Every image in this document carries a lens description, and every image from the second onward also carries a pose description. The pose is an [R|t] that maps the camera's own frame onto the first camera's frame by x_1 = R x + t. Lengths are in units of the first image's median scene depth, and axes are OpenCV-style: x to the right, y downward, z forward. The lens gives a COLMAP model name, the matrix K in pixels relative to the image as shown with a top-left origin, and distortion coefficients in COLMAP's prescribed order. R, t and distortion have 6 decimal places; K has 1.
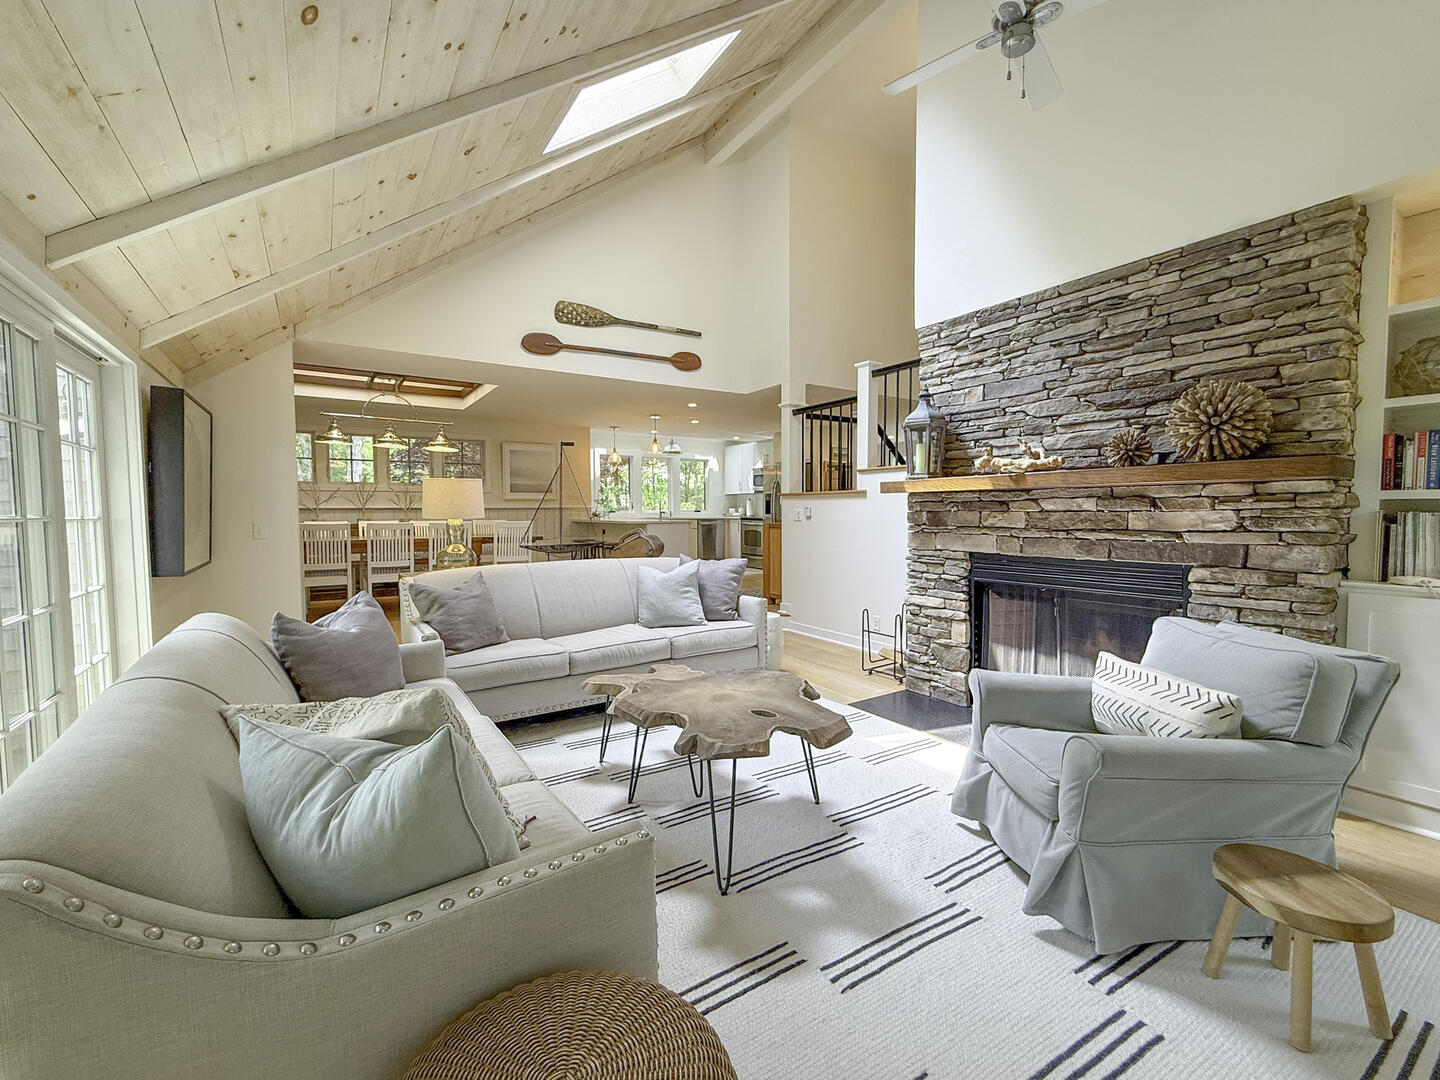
lens RADIAL K [[615.7, 0, 720.0], [0, 615.7, 540.0], [0, 0, 1]] dist [-0.009232, -0.000160]
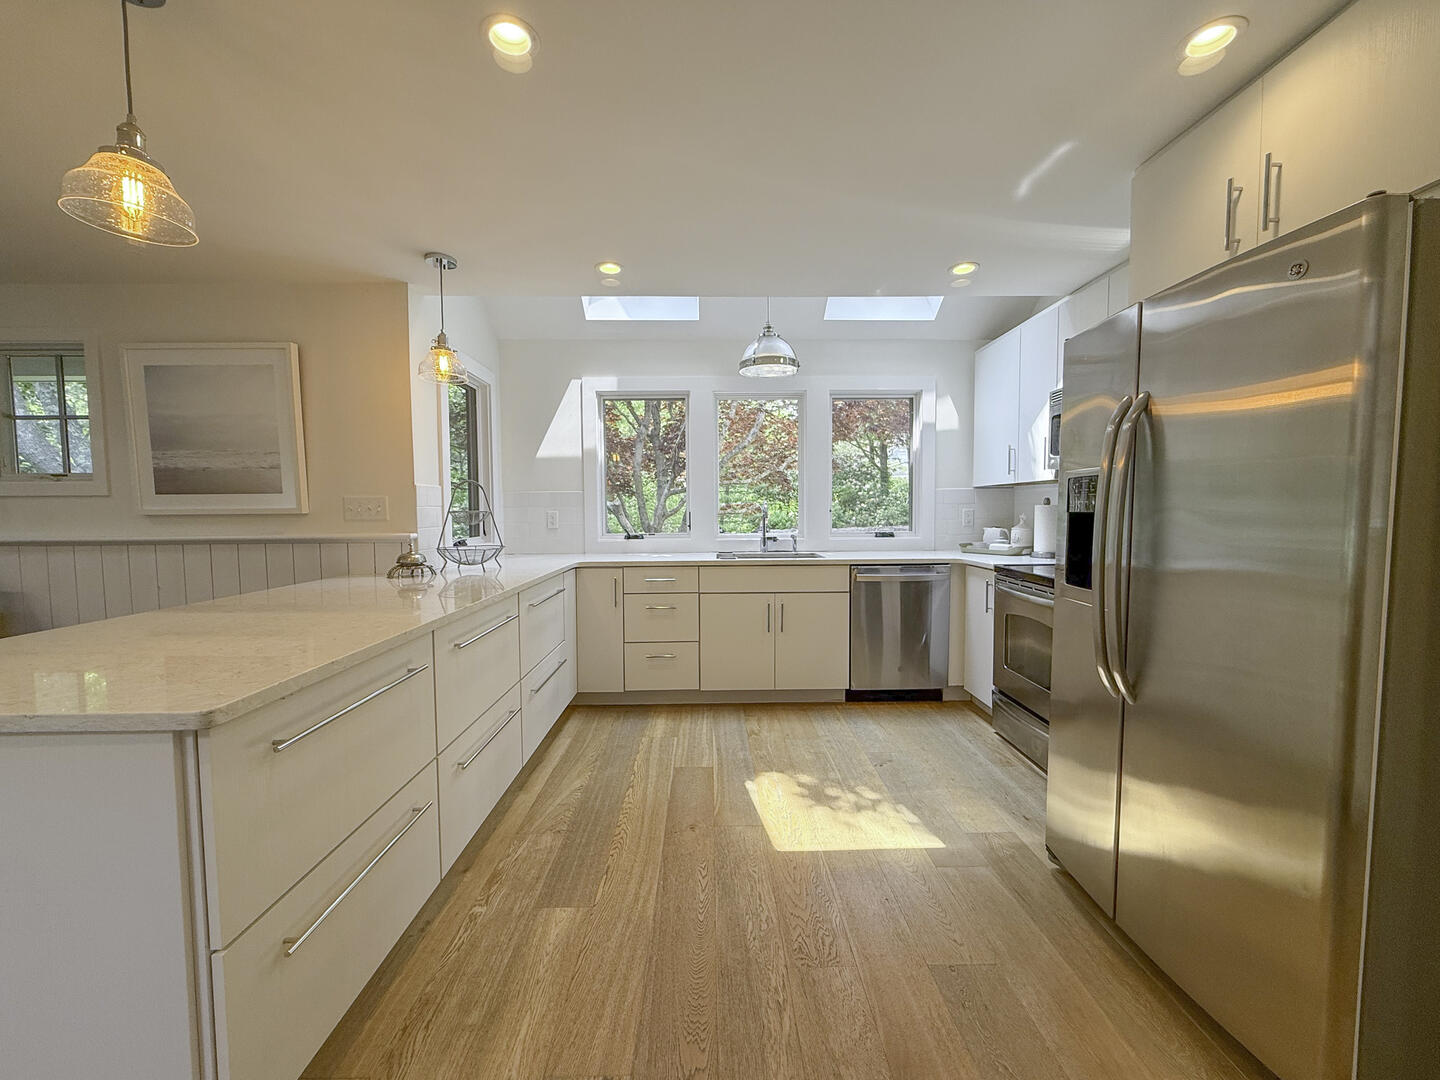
lens RADIAL K [[584.2, 0, 720.0], [0, 584.2, 540.0], [0, 0, 1]] dist [0.000627, 0.000165]
pose [[0.847346, 0.026262, -0.530392, 0.206232], [-0.021051, 0.999653, 0.015866, -0.150096], [0.530624, -0.002279, 0.847604, 2.087728]]
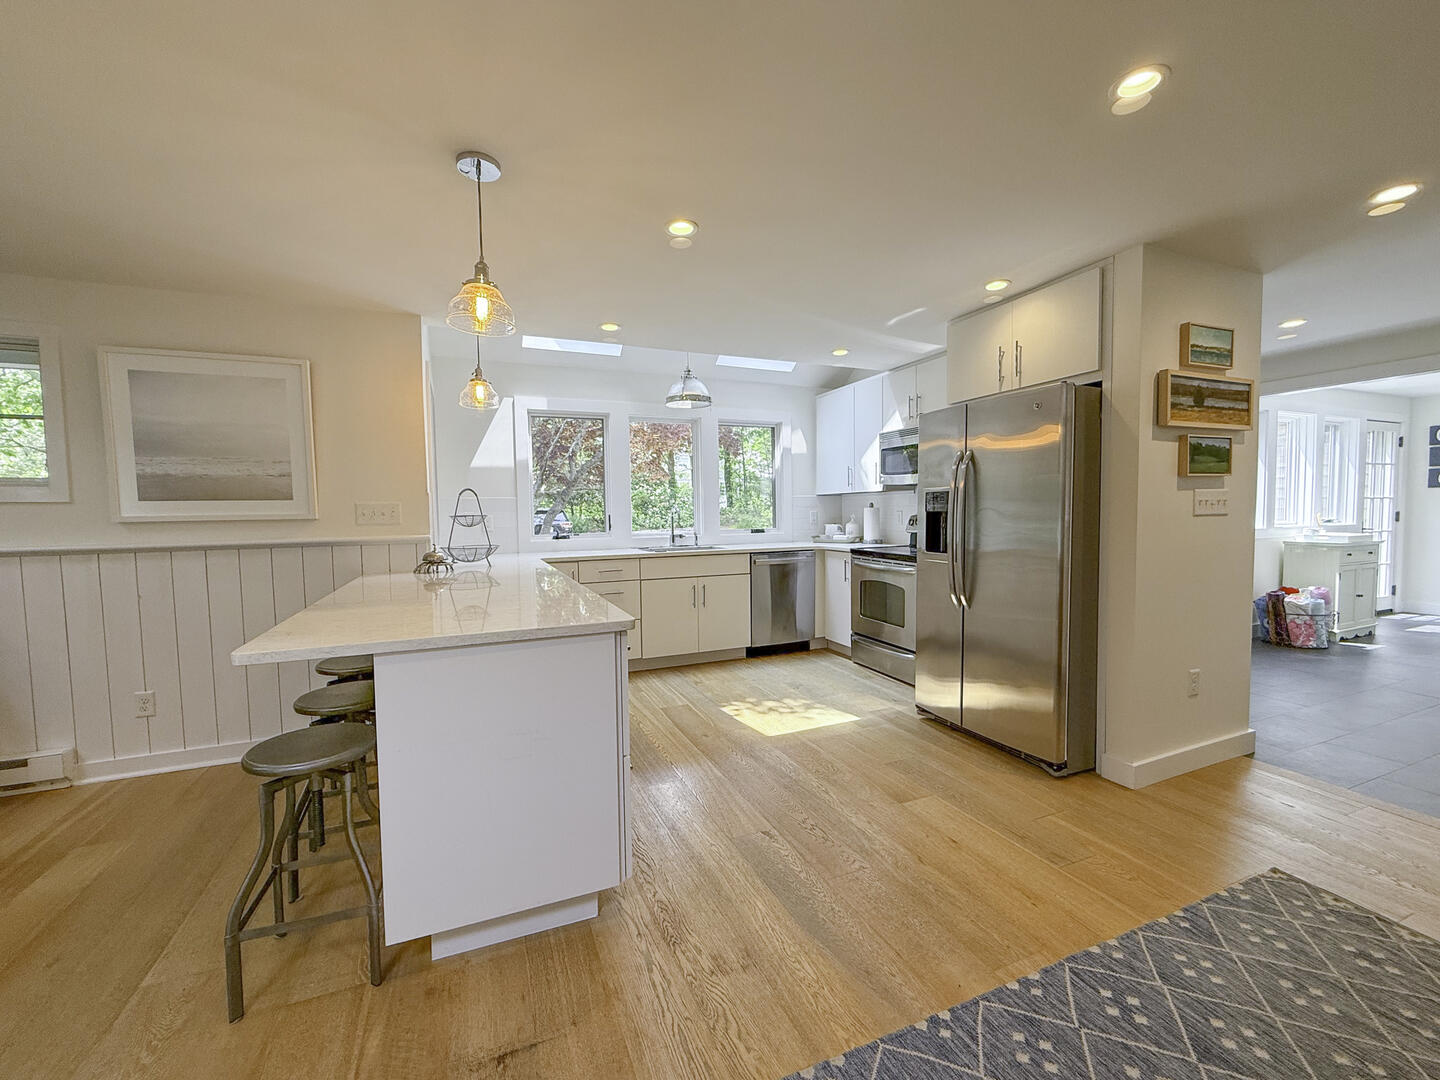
lens RADIAL K [[587.9, 0, 720.0], [0, 587.9, 540.0], [0, 0, 1]] dist [-0.000789, -0.000079]
pose [[0.984964, -0.001500, -0.172753, 0.042494], [0.002386, 0.999985, 0.004923, -0.134407], [0.172743, -0.005261, 0.984953, 1.742777]]
